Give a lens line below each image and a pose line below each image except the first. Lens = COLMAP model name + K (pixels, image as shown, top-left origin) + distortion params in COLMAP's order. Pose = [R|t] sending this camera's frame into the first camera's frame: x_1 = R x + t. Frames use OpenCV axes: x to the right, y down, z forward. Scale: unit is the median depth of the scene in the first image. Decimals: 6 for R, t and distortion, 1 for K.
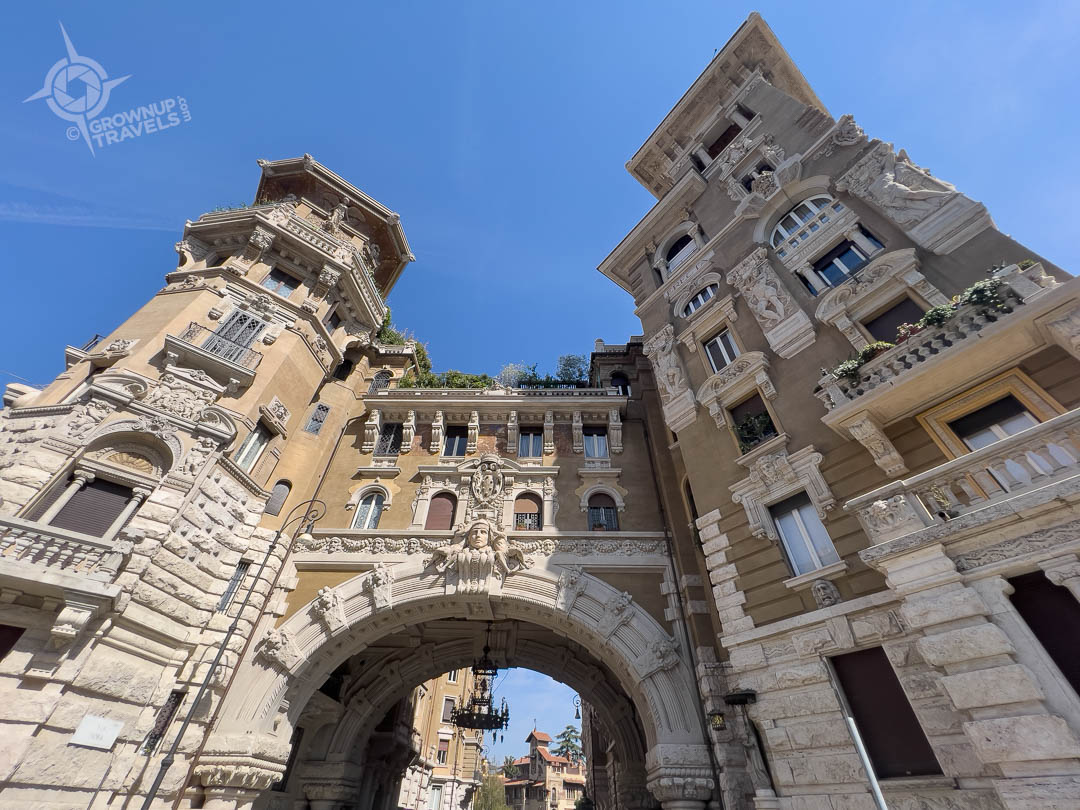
lens RADIAL K [[434.2, 0, 543.1], [0, 434.2, 405.2], [0, 0, 1]] dist [-0.003253, -0.000074]
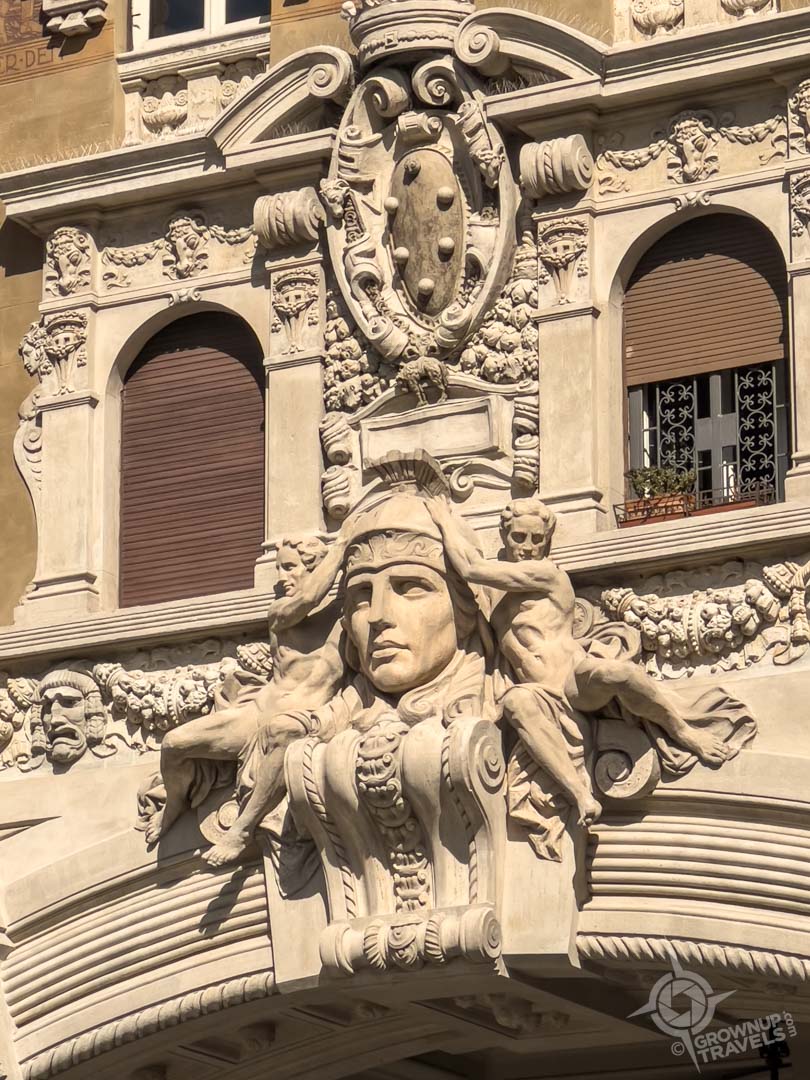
lens RADIAL K [[4825.6, 0, 405.0], [0, 4825.6, 540.0], [0, 0, 1]] dist [-0.441139, -3.526543]
pose [[0.878264, -0.153112, -0.453000, 0.652076], [0.340737, 0.865046, 0.368230, -0.358383], [0.335486, -0.477757, 0.811910, -0.385623]]
